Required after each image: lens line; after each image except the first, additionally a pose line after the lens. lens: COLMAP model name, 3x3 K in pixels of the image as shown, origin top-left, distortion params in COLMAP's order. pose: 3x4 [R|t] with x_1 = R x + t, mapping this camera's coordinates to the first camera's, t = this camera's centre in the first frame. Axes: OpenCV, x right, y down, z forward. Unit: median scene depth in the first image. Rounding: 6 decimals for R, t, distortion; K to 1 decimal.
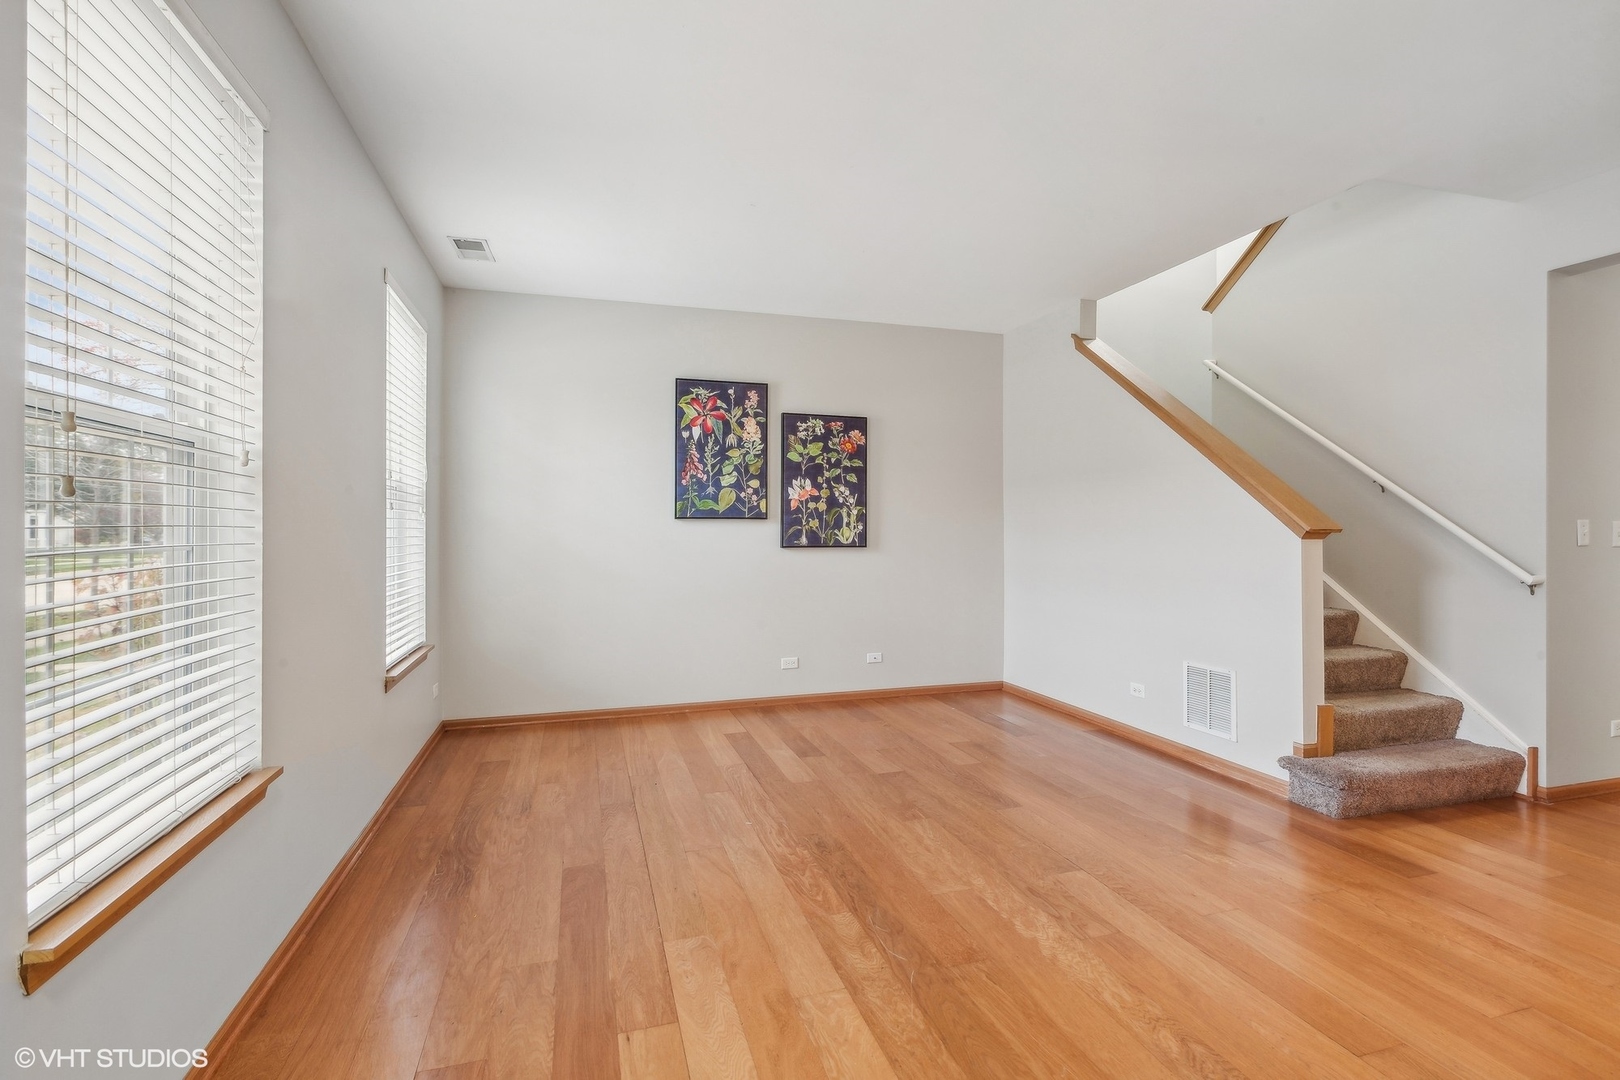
lens RADIAL K [[741.3, 0, 817.6], [0, 741.3, 533.4], [0, 0, 1]] dist [0.003381, -0.002572]
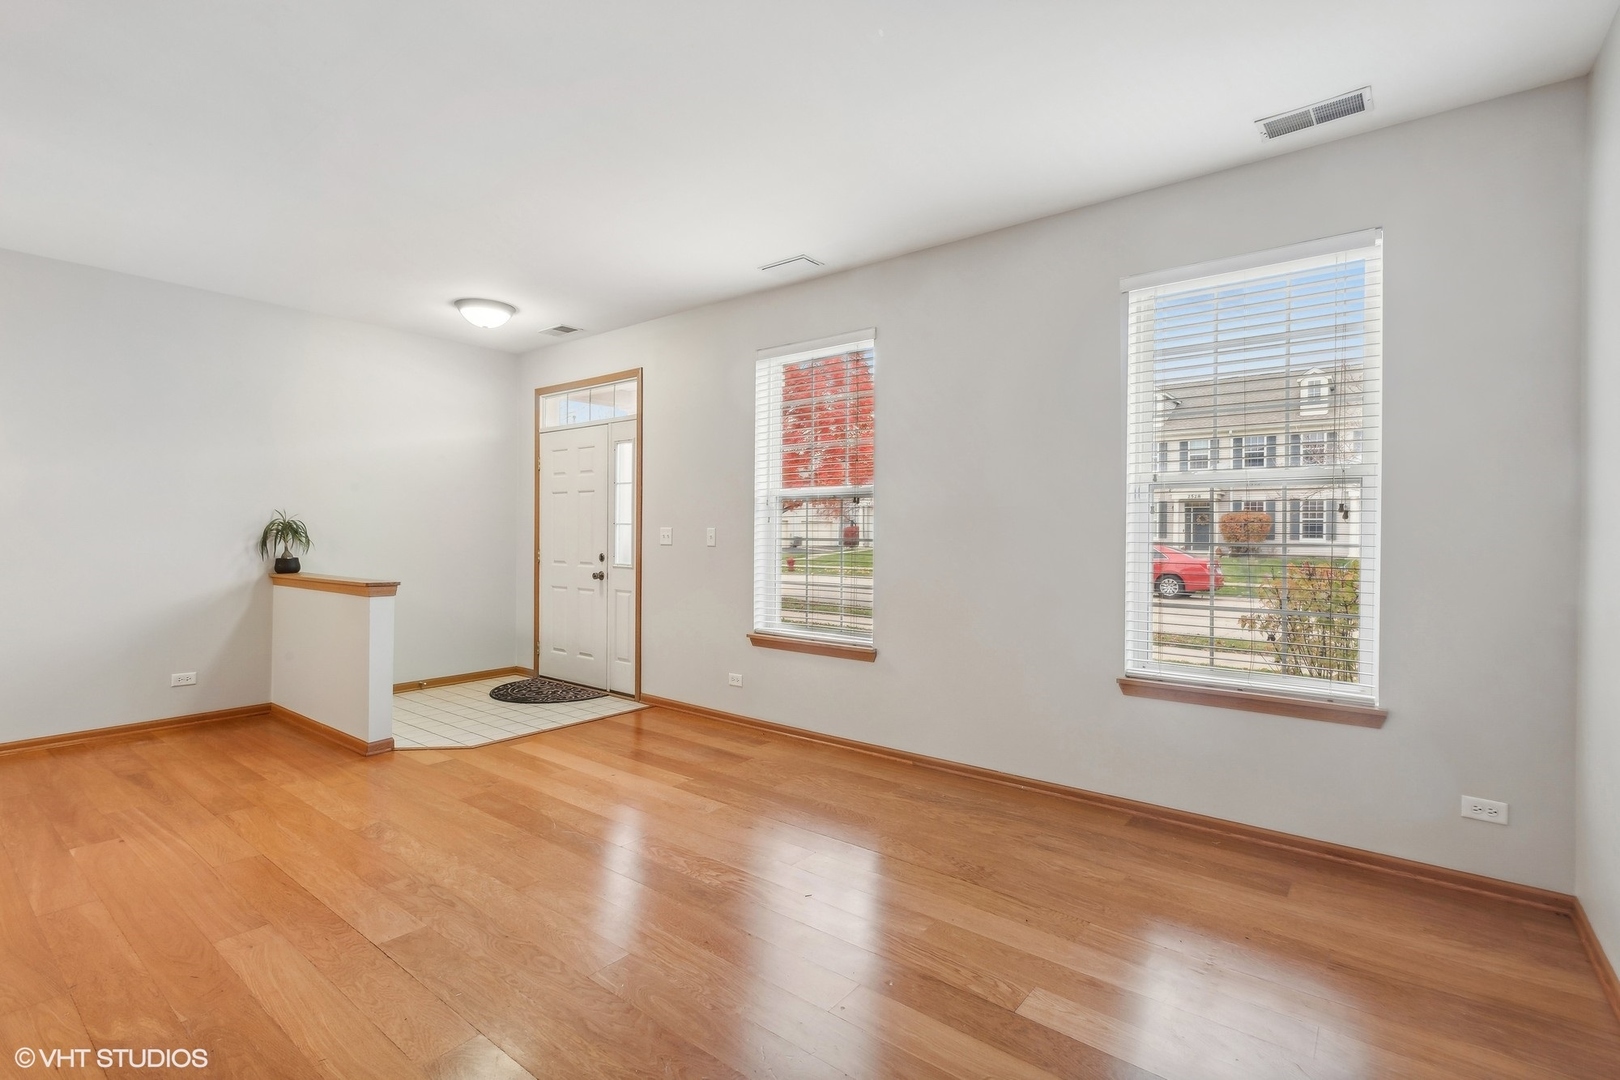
lens RADIAL K [[741.3, 0, 812.6], [0, 741.3, 539.1], [0, 0, 1]] dist [0.003381, -0.002572]
pose [[-0.820582, 0.003642, -0.571518, 0.464155], [-0.008208, 0.999801, 0.018157, -0.018456], [0.571470, 0.019590, -0.820389, 2.103246]]
